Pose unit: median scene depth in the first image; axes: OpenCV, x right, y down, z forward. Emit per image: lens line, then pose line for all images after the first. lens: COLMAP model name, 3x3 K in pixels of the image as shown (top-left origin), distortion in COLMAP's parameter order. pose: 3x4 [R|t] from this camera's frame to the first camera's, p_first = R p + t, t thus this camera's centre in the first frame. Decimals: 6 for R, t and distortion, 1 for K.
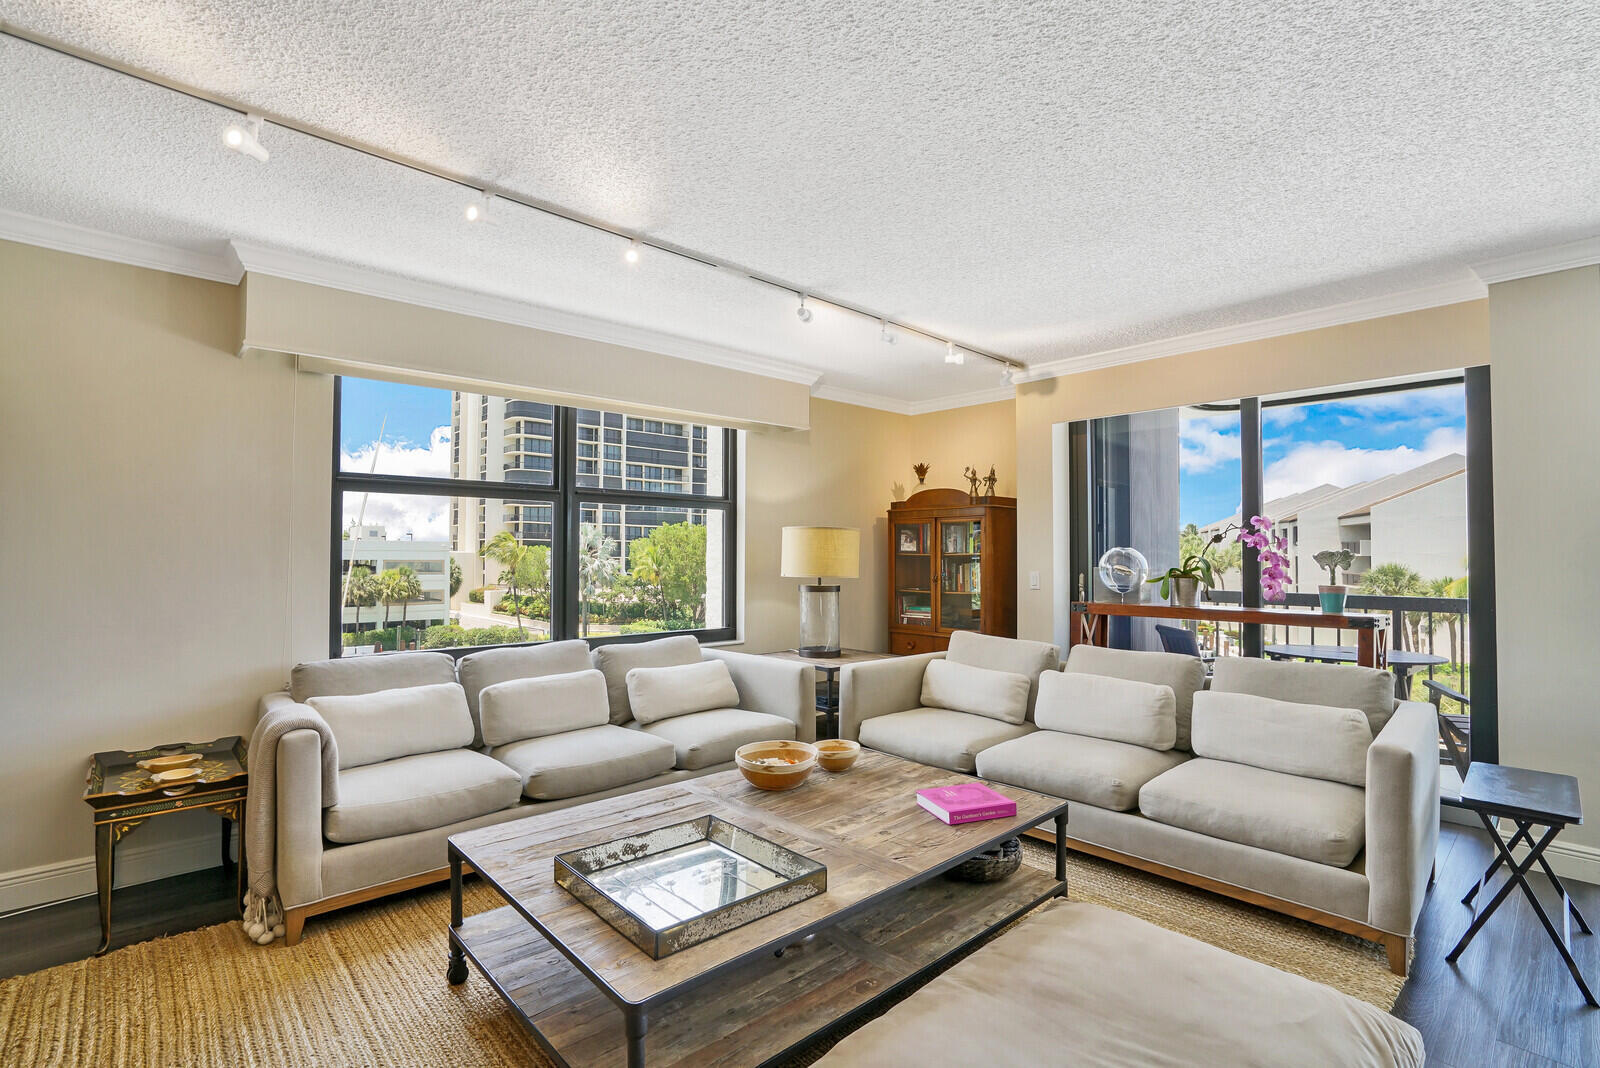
lens RADIAL K [[750.9, 0, 782.1], [0, 750.9, 552.6], [0, 0, 1]] dist [-0.054450, 0.017857]
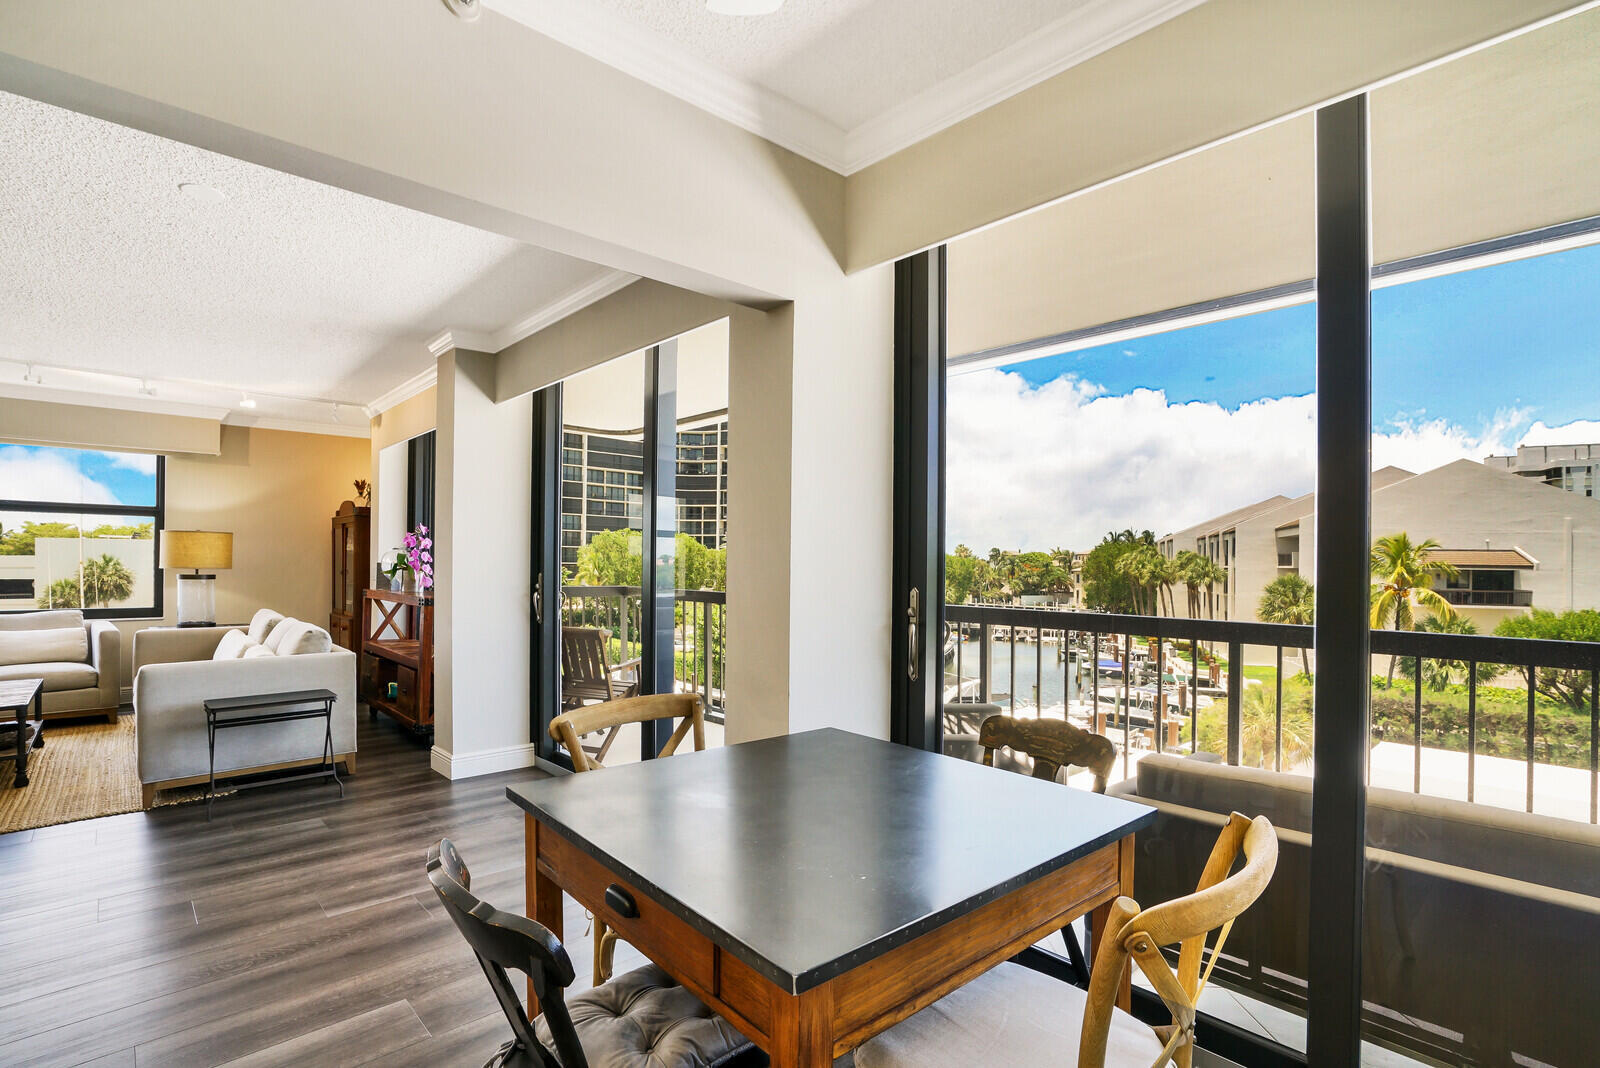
lens RADIAL K [[762.5, 0, 761.8], [0, 762.5, 557.7], [0, 0, 1]] dist [-0.026113, -0.000122]
pose [[0.999957, 0.008932, 0.002496, 0.988964], [-0.008924, 0.999954, -0.003398, 0.009342], [-0.002526, 0.003375, 0.999991, -0.297820]]
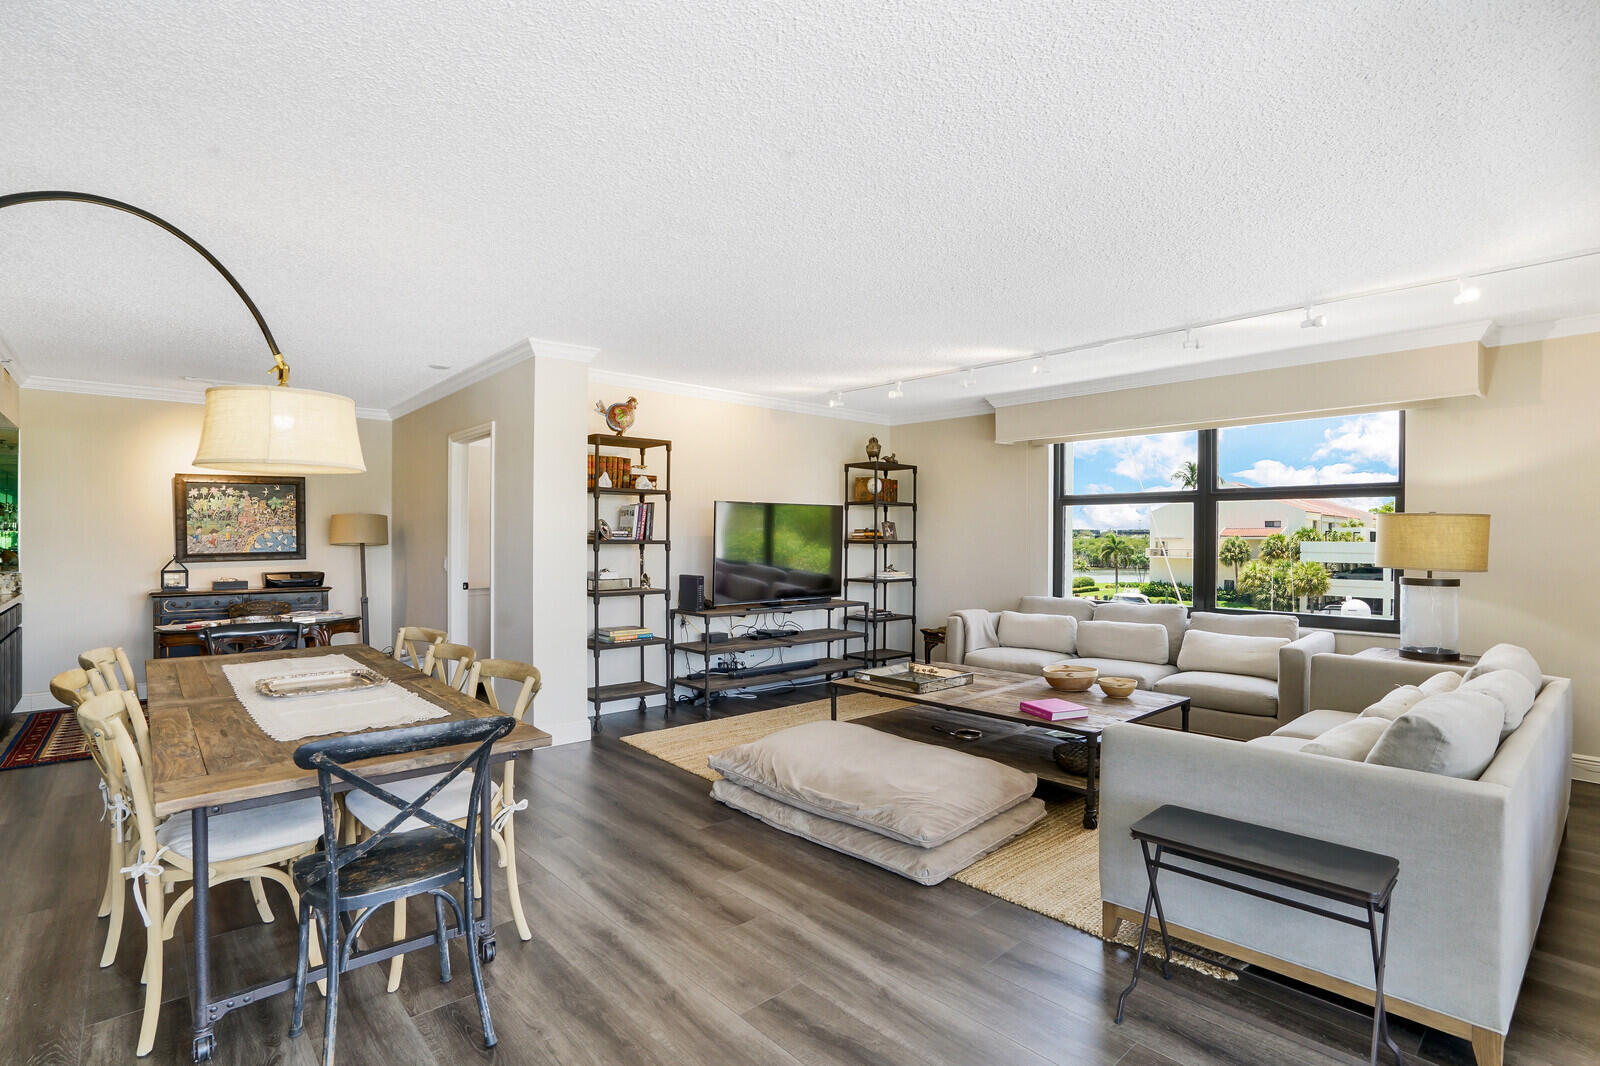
lens RADIAL K [[750.9, 0, 782.1], [0, 750.9, 551.6], [0, 0, 1]] dist [-0.054450, 0.017857]
pose [[-0.017540, 0.016000, -0.999718, 0.873850], [-0.001072, 0.999871, 0.016021, -0.000566], [0.999846, 0.001353, -0.017520, 0.249021]]
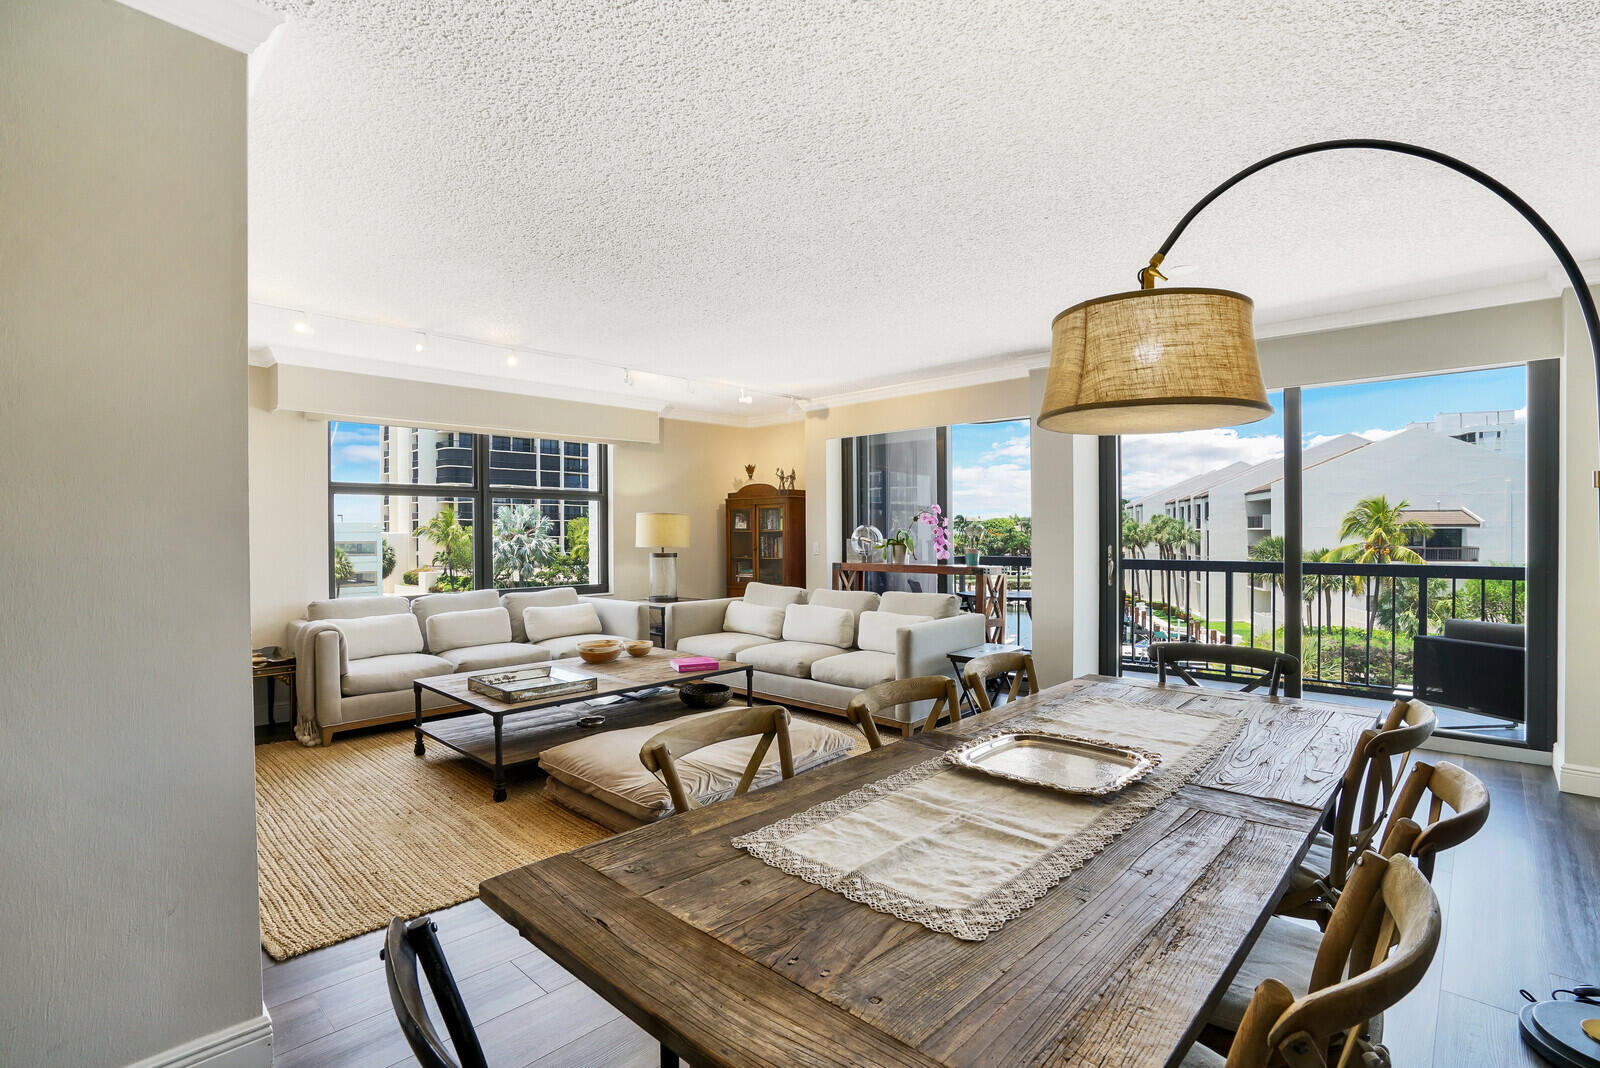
lens RADIAL K [[755.6, 0, 772.9], [0, 755.6, 543.4], [0, 0, 1]] dist [-0.038996, -0.000091]
pose [[0.998033, -0.009254, 0.062003, 0.162956], [0.008183, 0.999813, 0.017506, 0.000754], [-0.062154, -0.016964, 0.997922, -0.446493]]
